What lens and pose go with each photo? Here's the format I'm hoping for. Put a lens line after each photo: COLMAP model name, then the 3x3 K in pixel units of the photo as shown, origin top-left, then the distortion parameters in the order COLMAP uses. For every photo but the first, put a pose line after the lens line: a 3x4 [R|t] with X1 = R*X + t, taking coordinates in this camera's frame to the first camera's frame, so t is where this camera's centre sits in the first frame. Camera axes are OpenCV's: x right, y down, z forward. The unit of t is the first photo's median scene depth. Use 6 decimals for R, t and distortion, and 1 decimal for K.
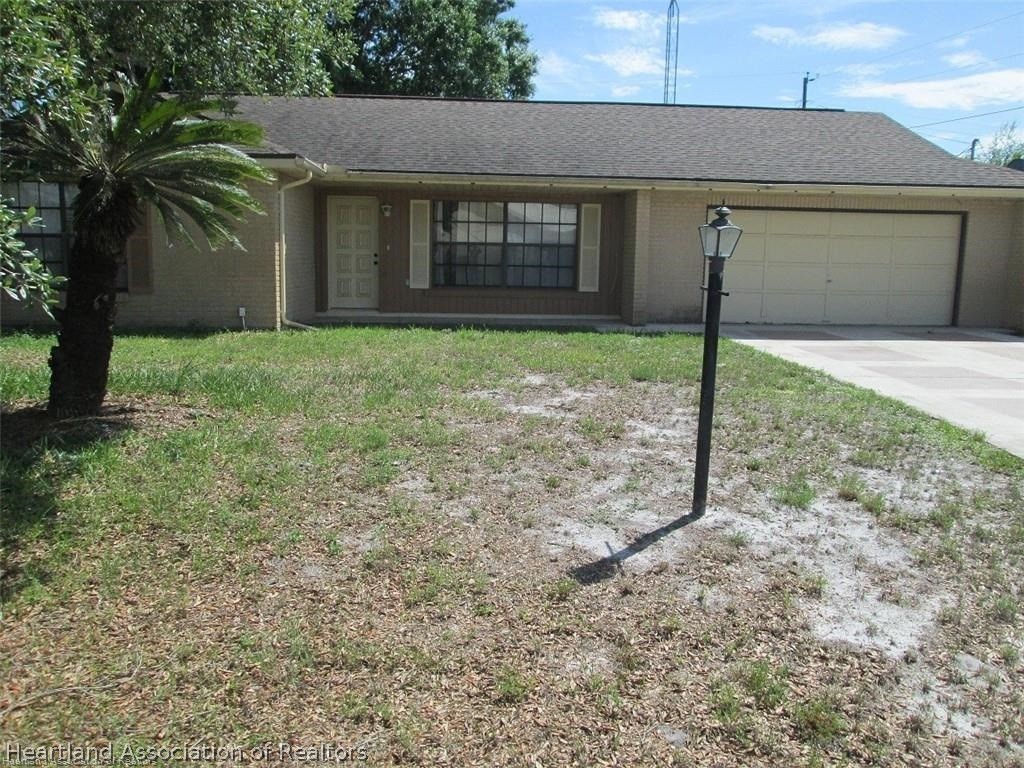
lens RADIAL K [[839.9, 0, 515.0], [0, 839.9, 400.2], [0, 0, 1]] dist [-0.079340, 0.068924]
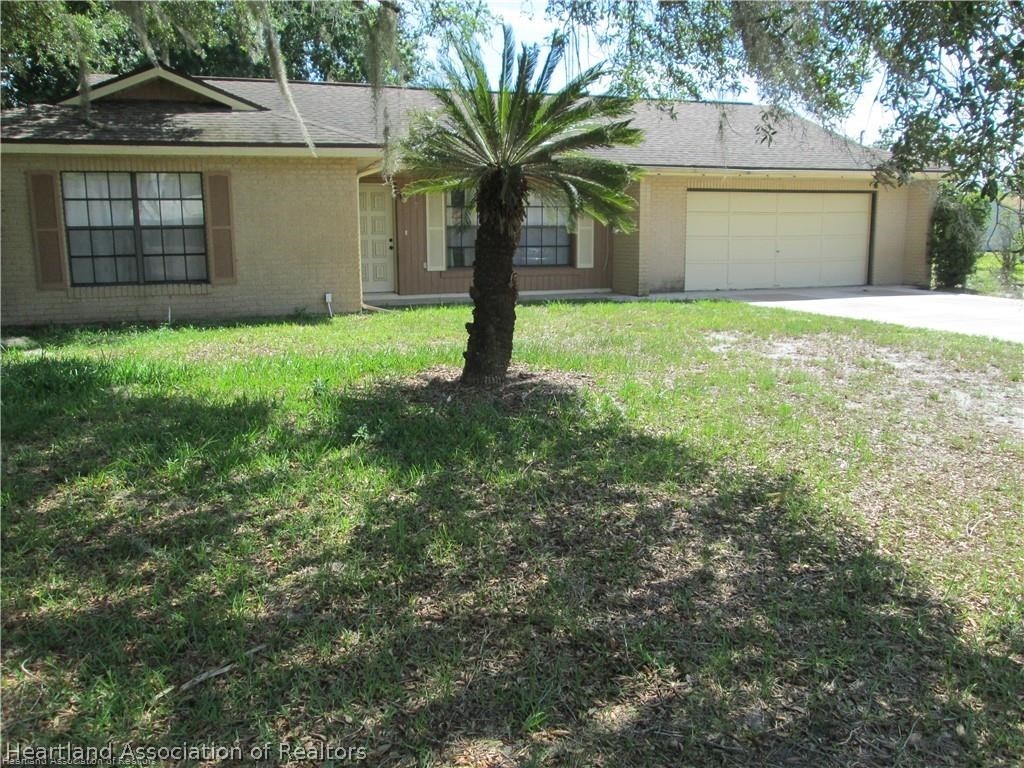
lens RADIAL K [[839.9, 0, 515.0], [0, 839.9, 400.2], [0, 0, 1]] dist [-0.079340, 0.068924]
pose [[0.959666, -0.079813, 0.269576, -0.316362], [0.073821, 0.996748, 0.032311, 0.001897], [-0.271278, -0.011108, 0.962437, -0.040101]]
